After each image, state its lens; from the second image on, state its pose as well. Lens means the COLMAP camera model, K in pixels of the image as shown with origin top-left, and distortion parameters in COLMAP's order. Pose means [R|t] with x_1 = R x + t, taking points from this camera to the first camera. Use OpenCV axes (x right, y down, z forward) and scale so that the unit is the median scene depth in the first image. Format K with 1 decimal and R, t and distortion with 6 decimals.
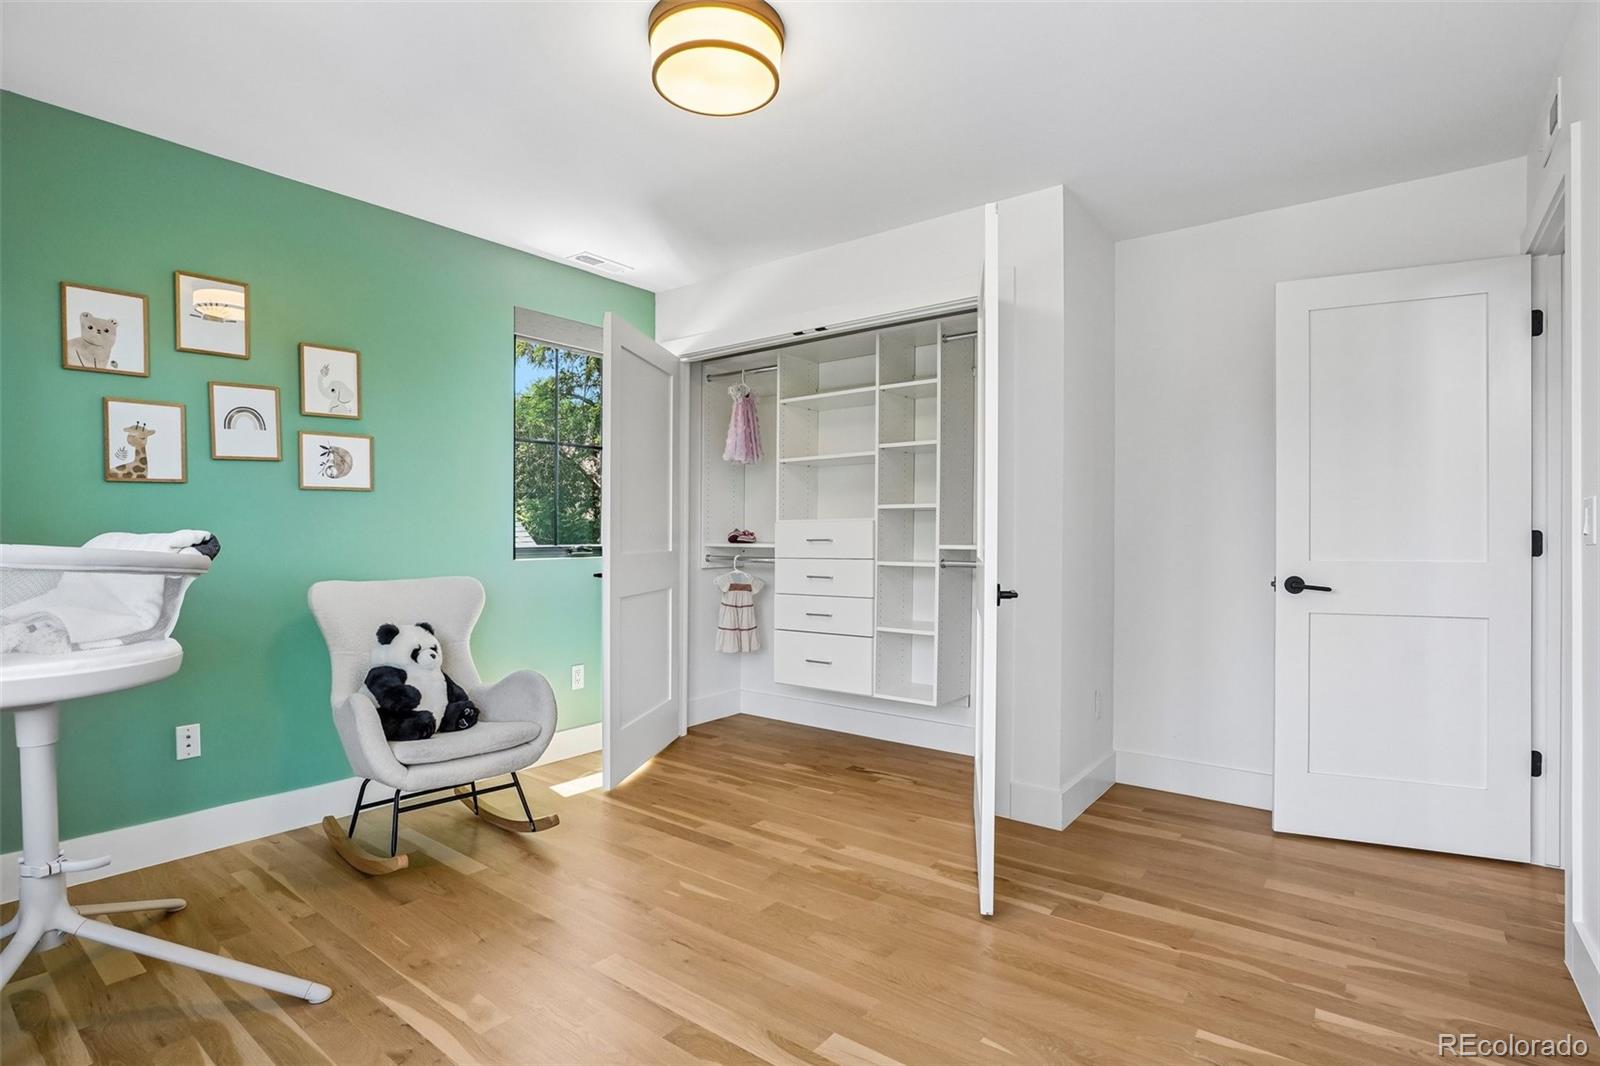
lens RADIAL K [[781.0, 0, 797.4], [0, 781.0, 532.4], [0, 0, 1]] dist [-0.031183, 0.006564]
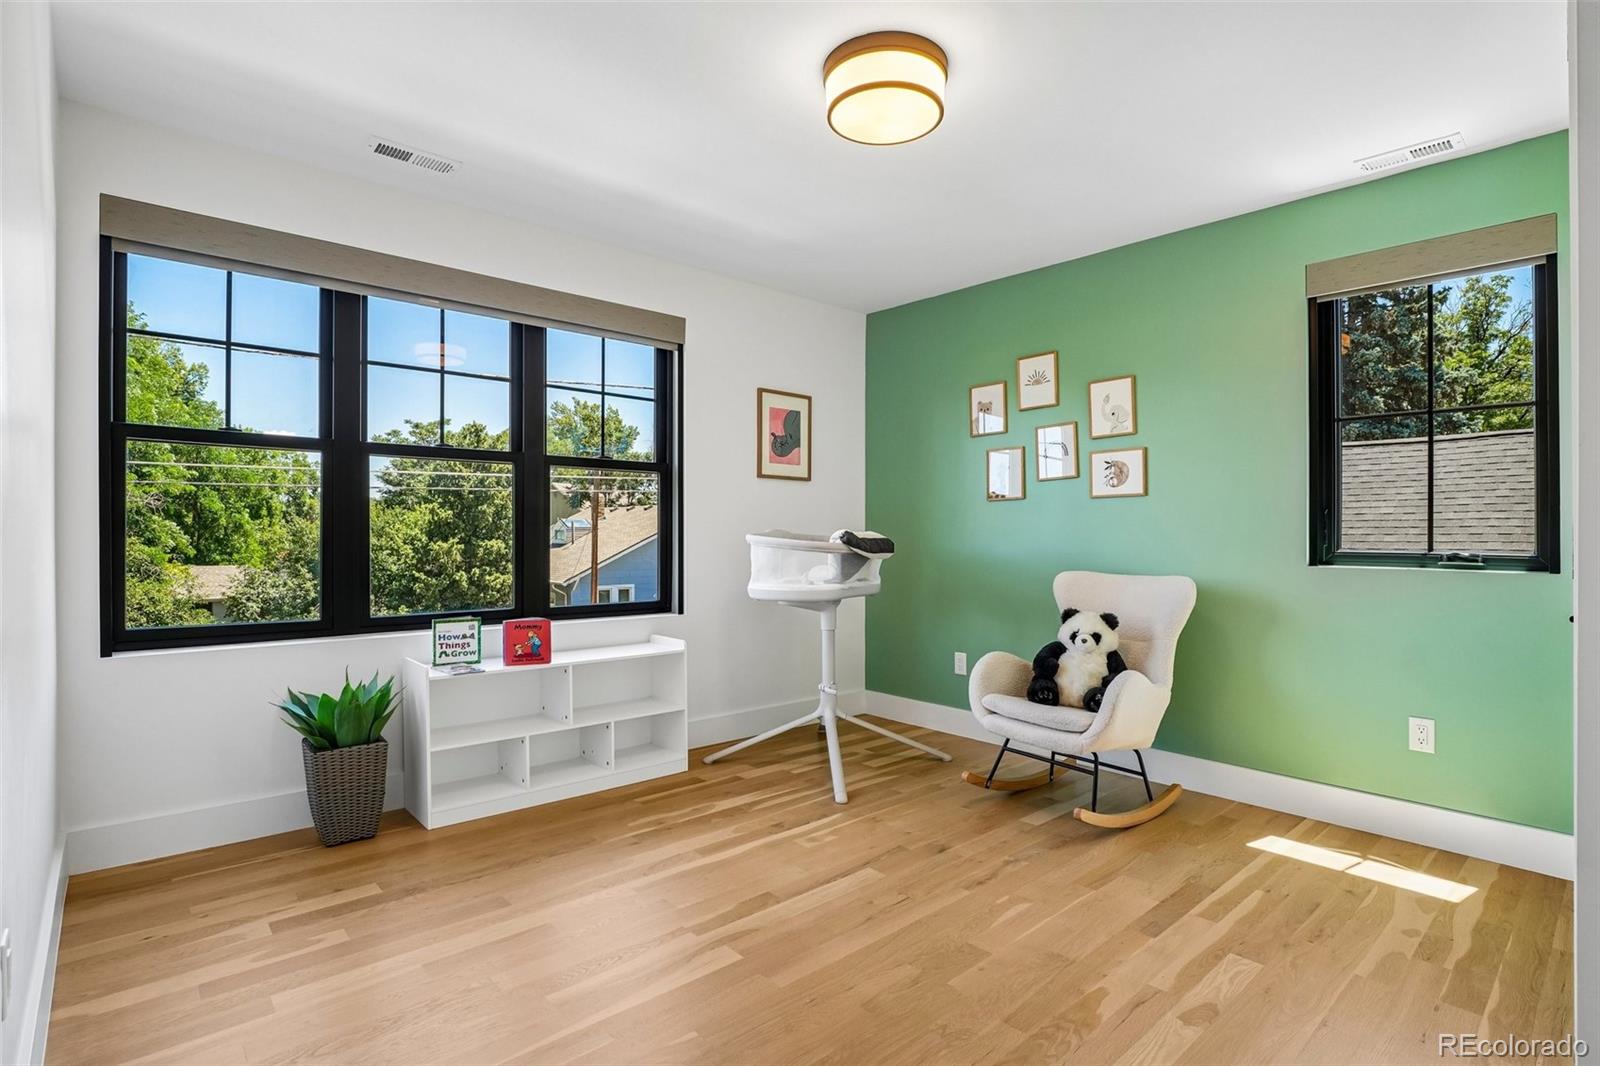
lens RADIAL K [[781.0, 0, 790.9], [0, 781.0, 534.6], [0, 0, 1]] dist [-0.031183, 0.006564]
pose [[-0.167970, 0.012606, -0.985711, 0.694209], [0.000633, 0.999919, 0.012680, -0.012528], [0.985792, 0.001506, -0.167965, 0.726935]]
